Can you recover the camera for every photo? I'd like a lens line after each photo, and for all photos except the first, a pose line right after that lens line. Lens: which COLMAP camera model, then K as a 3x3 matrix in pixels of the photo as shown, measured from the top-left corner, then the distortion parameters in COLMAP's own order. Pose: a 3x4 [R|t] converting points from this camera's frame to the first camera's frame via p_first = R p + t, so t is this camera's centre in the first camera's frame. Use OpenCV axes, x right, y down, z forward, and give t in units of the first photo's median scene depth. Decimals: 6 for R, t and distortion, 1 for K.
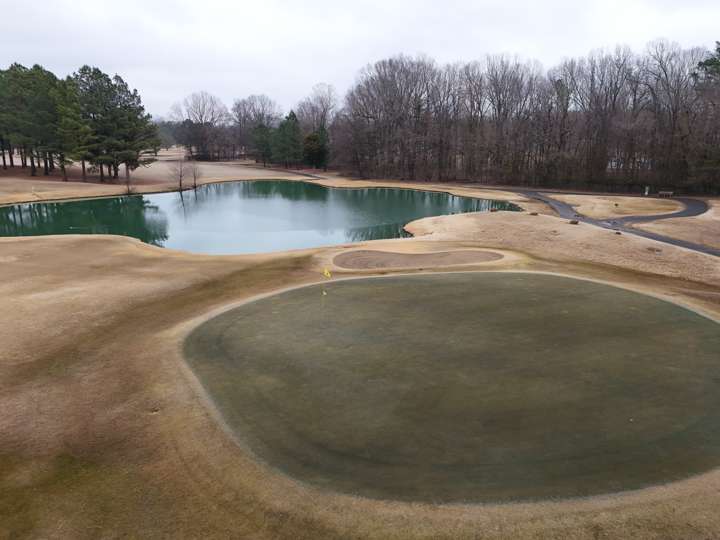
lens RADIAL K [[525.4, 0, 362.2], [0, 525.4, 267.4], [0, 0, 1]] dist [0.058161, -0.048131]
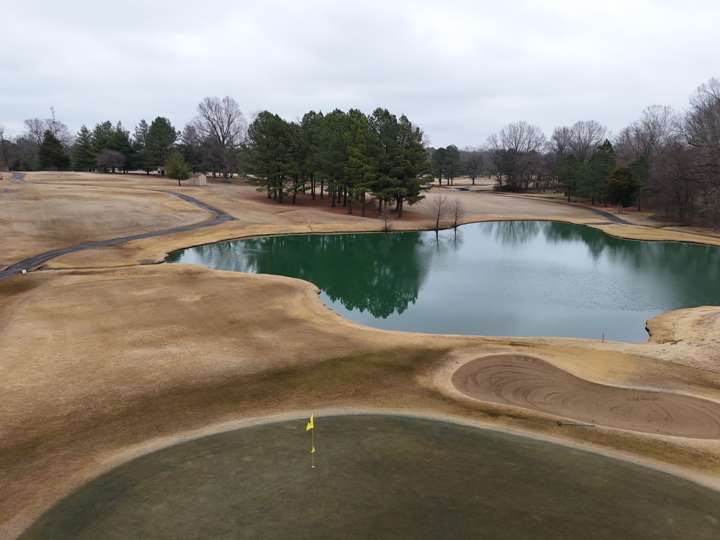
lens RADIAL K [[525.4, 0, 360.6], [0, 525.4, 273.3], [0, 0, 1]] dist [0.058161, -0.048131]
pose [[0.816557, 0.121957, -0.564235, 0.084503], [-0.141166, 0.989939, 0.009677, -0.048692], [0.559739, 0.071749, 0.825557, 0.113297]]
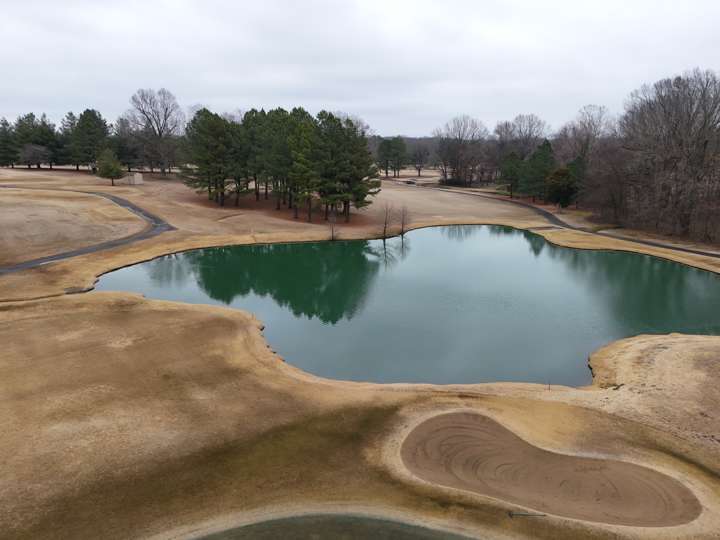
lens RADIAL K [[525.4, 0, 361.5], [0, 525.4, 272.6], [0, 0, 1]] dist [0.058161, -0.048131]
pose [[0.870191, 0.120025, -0.477873, 0.074092], [-0.123398, 0.992056, 0.024467, -0.088471], [0.477013, 0.037678, 0.878088, 0.125051]]
